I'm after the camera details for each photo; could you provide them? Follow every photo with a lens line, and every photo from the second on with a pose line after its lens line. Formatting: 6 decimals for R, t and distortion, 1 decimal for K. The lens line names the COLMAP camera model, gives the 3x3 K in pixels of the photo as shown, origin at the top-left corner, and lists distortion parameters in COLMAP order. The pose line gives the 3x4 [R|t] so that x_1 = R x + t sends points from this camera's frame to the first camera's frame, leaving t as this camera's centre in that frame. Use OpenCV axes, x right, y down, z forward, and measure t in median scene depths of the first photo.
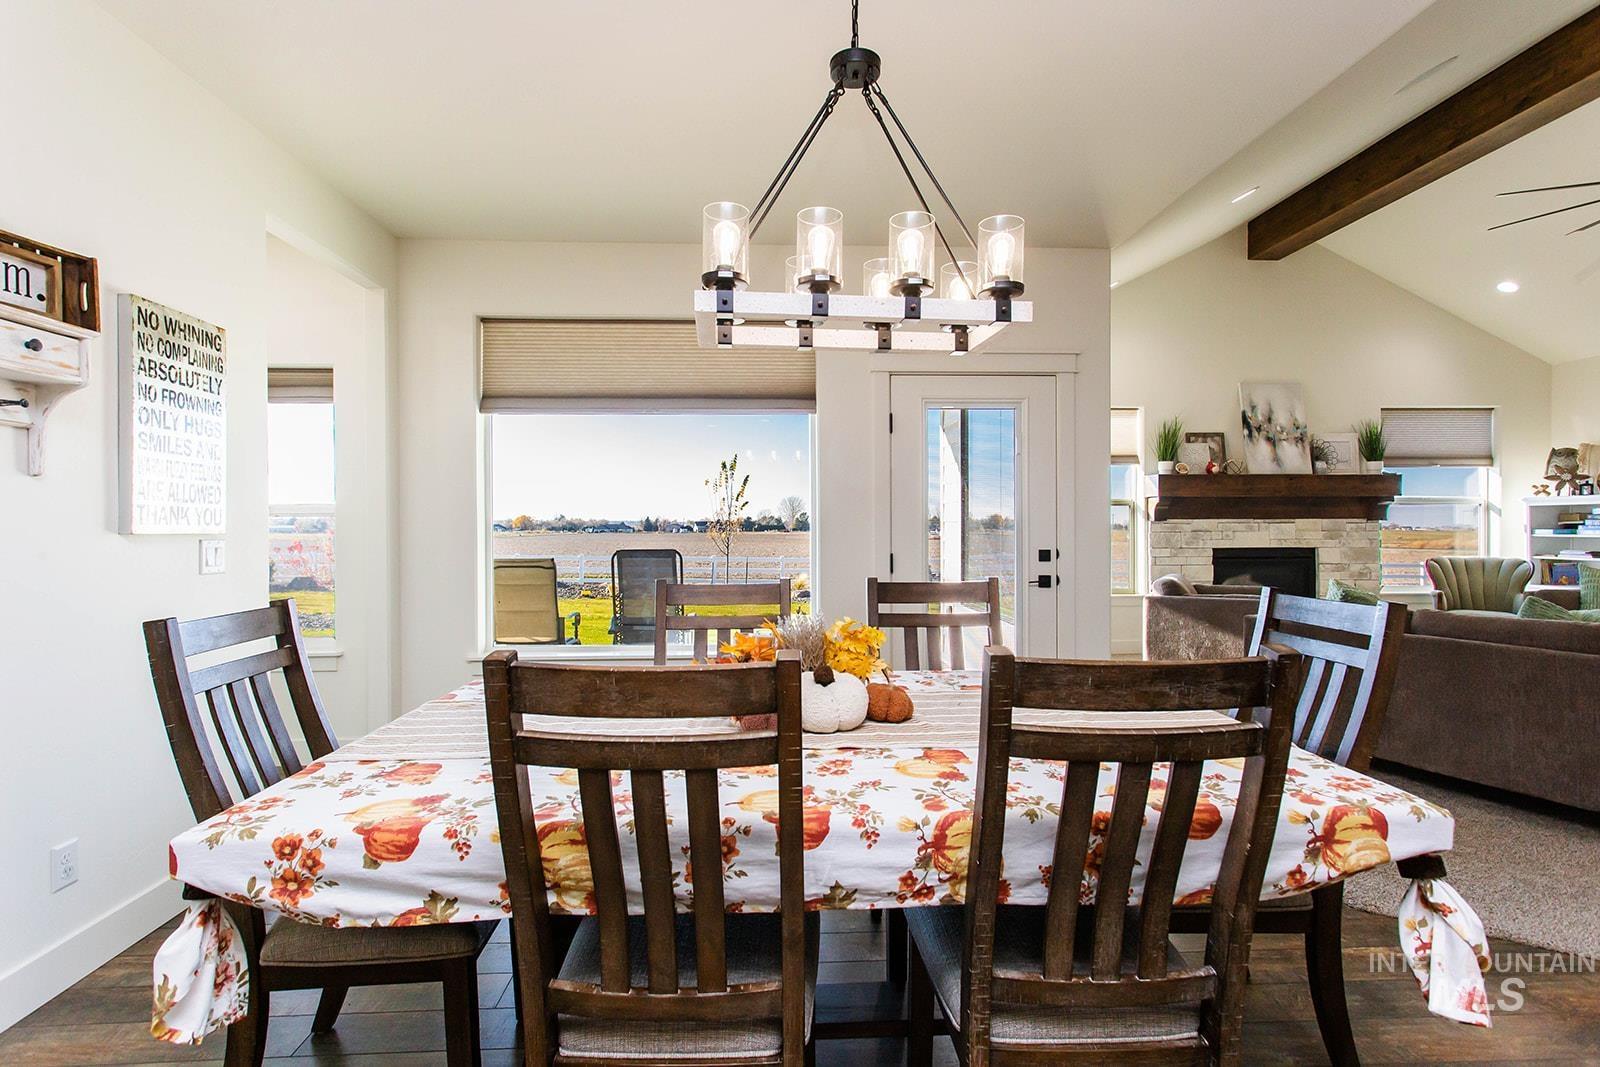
lens RADIAL K [[791.4, 0, 795.2], [0, 791.4, 546.3], [0, 0, 1]] dist [0.005988, 0.000846]
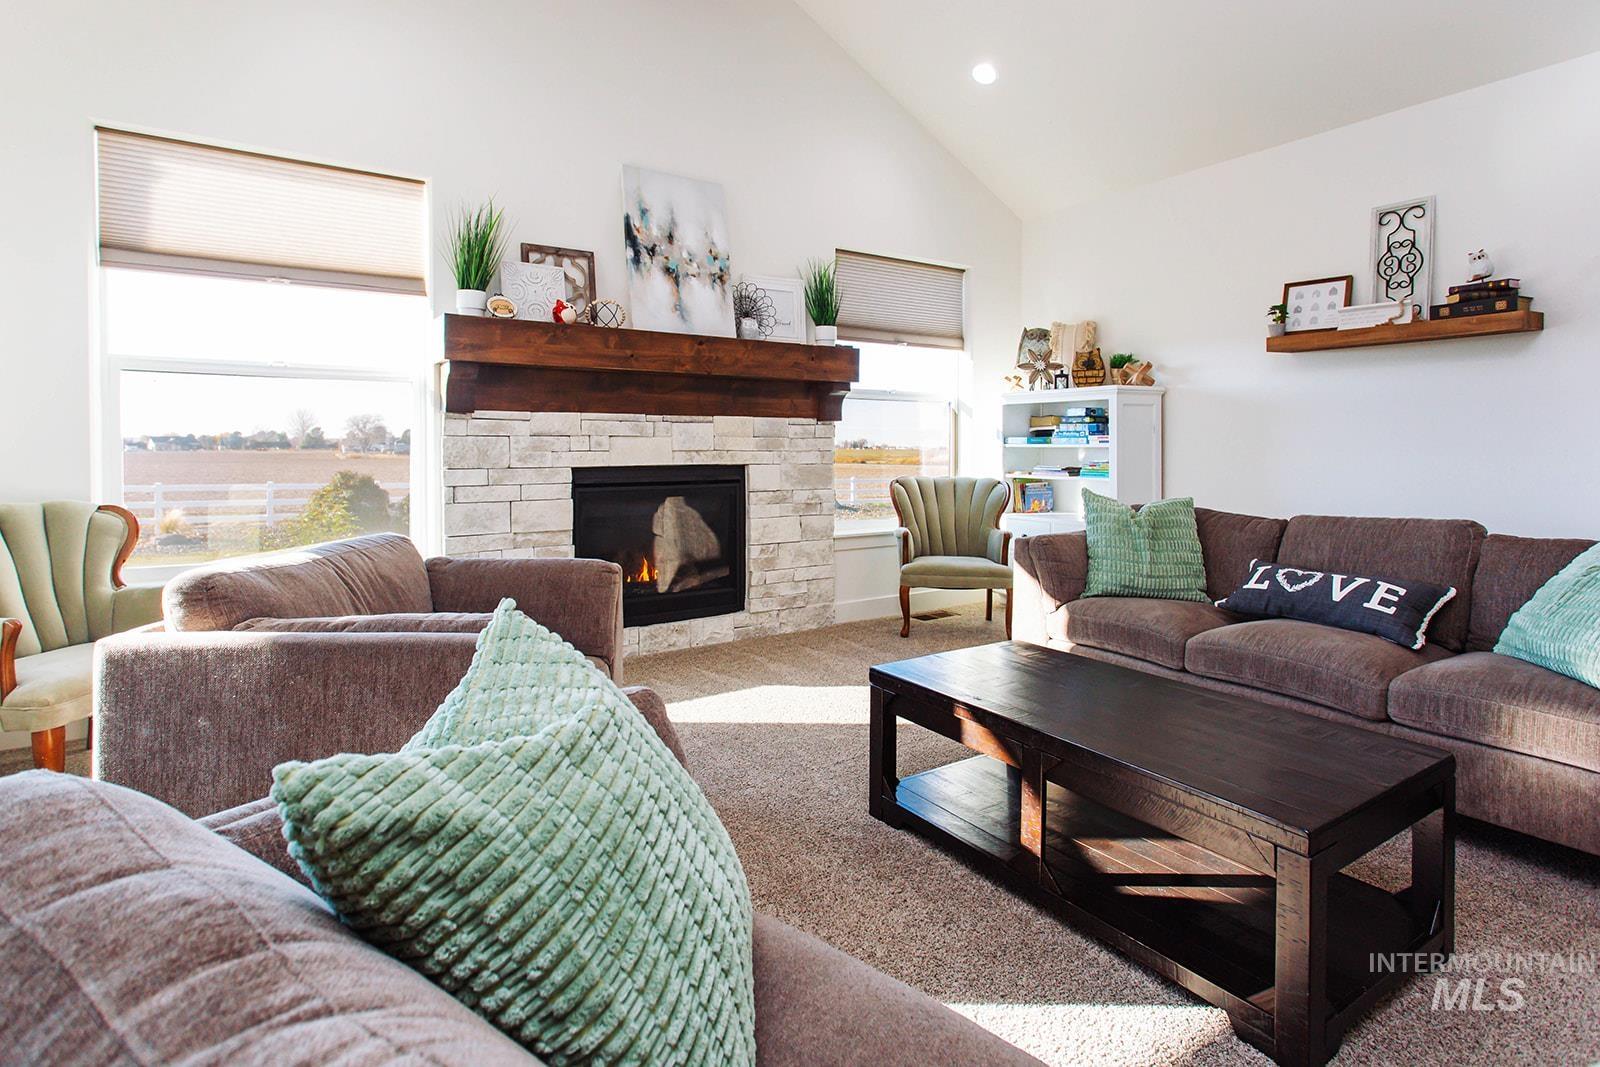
lens RADIAL K [[791.4, 0, 799.5], [0, 791.4, 526.2], [0, 0, 1]] dist [0.005988, 0.000846]
pose [[0.854565, -0.047565, 0.517162, 0.380504], [0.008035, 0.996889, 0.078409, 0.001375], [-0.519282, -0.062850, 0.852288, 0.466334]]
